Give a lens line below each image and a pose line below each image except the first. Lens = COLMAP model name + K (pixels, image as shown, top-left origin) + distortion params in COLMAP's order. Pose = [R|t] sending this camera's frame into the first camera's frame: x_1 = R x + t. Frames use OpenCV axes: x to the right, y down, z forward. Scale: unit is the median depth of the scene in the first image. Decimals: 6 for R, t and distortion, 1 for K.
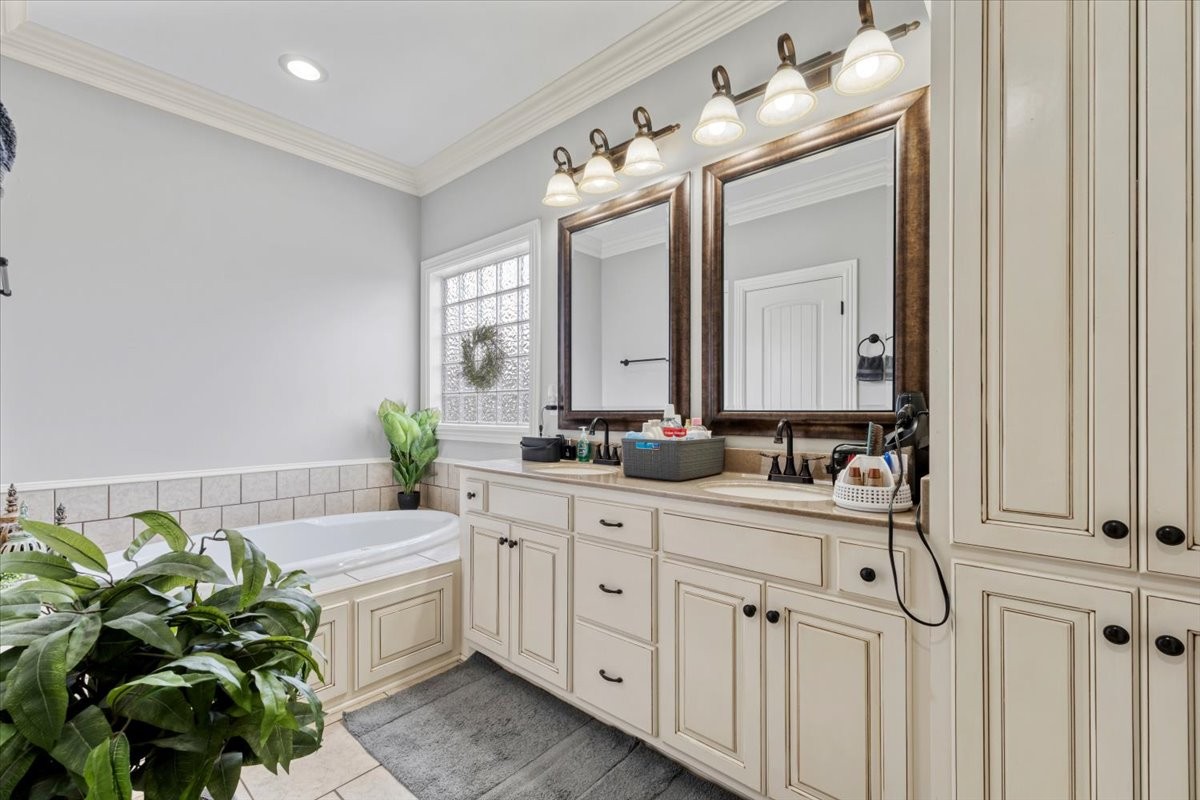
lens RADIAL K [[503.9, 0, 600.0], [0, 503.9, 400.0], [0, 0, 1]] dist [0.000995, 0.000262]
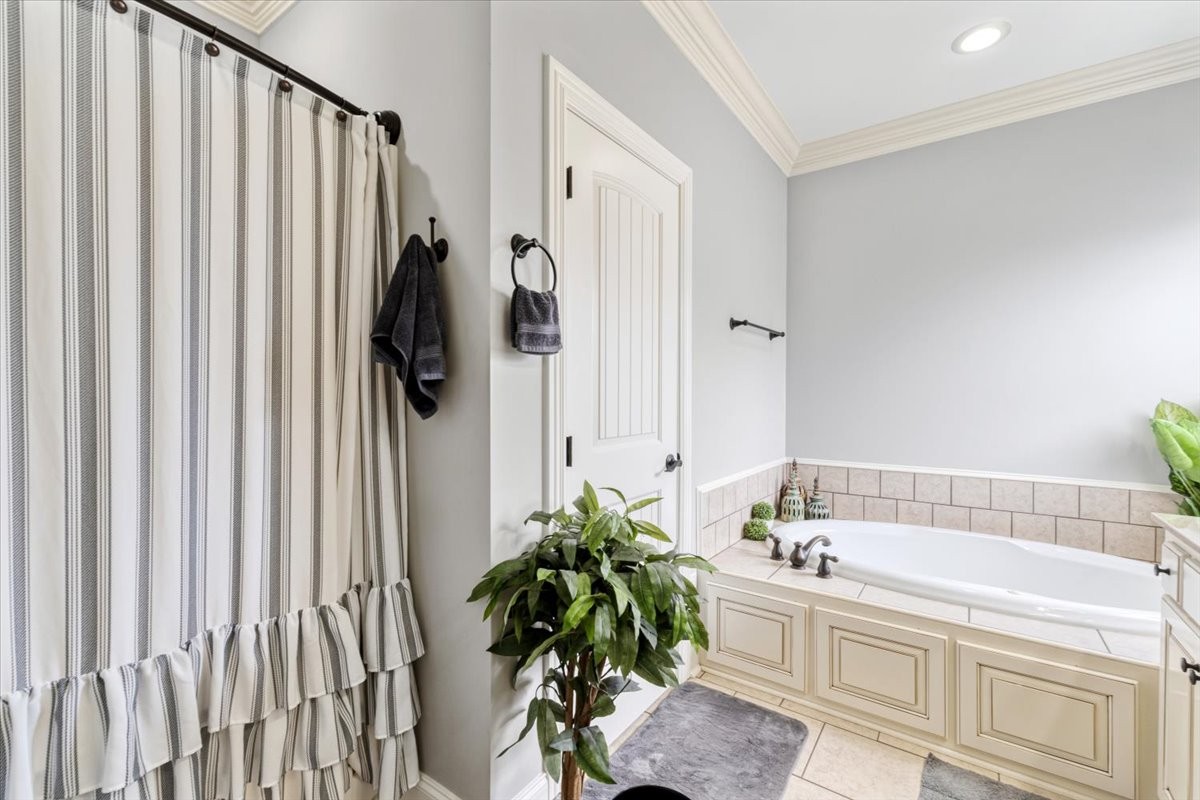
lens RADIAL K [[503.9, 0, 600.0], [0, 503.9, 400.0], [0, 0, 1]] dist [0.000995, 0.000262]
pose [[0.103183, 0.008981, -0.994622, 0.281655], [0.014750, 0.999835, 0.010558, -0.032918], [0.994553, -0.015760, 0.103034, 0.272399]]
